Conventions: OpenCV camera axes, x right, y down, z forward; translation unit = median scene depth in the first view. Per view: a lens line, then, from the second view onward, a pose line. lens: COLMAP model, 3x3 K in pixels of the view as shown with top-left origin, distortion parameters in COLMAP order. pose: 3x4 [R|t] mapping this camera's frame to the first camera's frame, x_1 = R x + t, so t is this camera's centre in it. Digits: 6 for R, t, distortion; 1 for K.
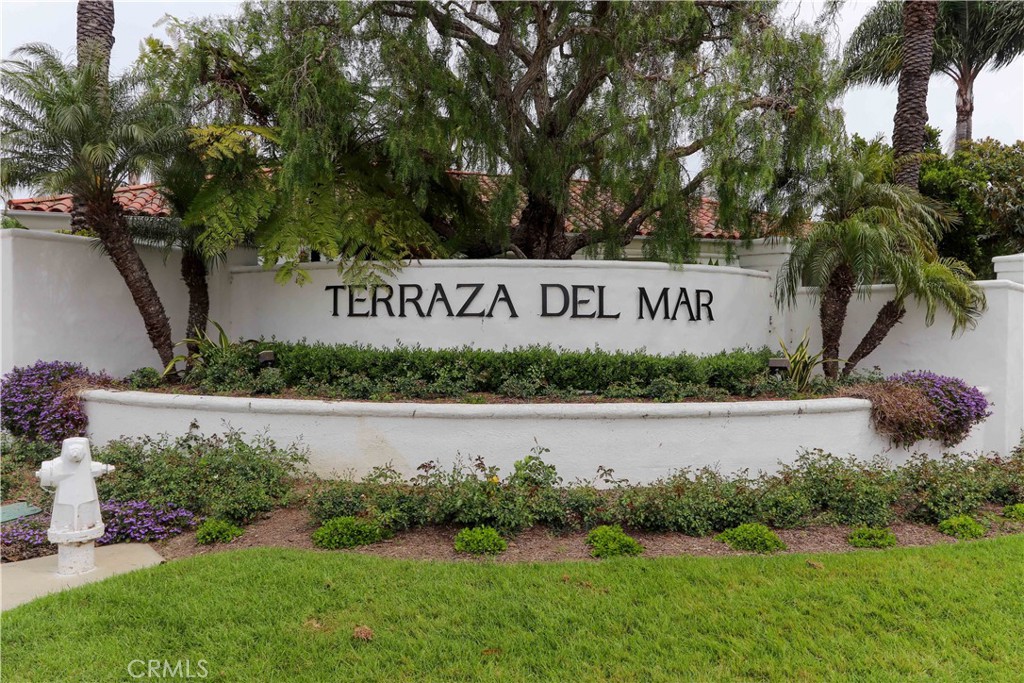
lens RADIAL K [[761.6, 0, 512.0], [0, 761.6, 341.5], [0, 0, 1]] dist [0.000232, 0.000220]
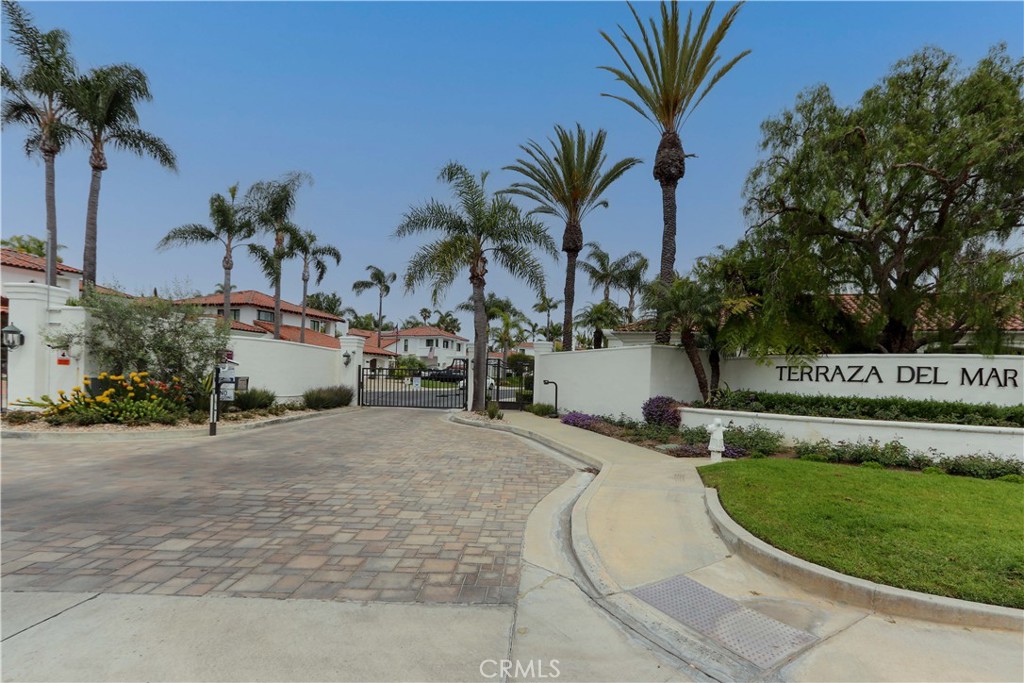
lens RADIAL K [[492.8, 0, 547.0], [0, 492.8, 391.3], [0, 0, 1]] dist [0.002454, 0.000507]
pose [[0.847413, 0.030543, -0.530055, -0.052934], [-0.035190, 0.999380, 0.001327, 0.020807], [0.529767, 0.017528, 0.847962, -0.581775]]
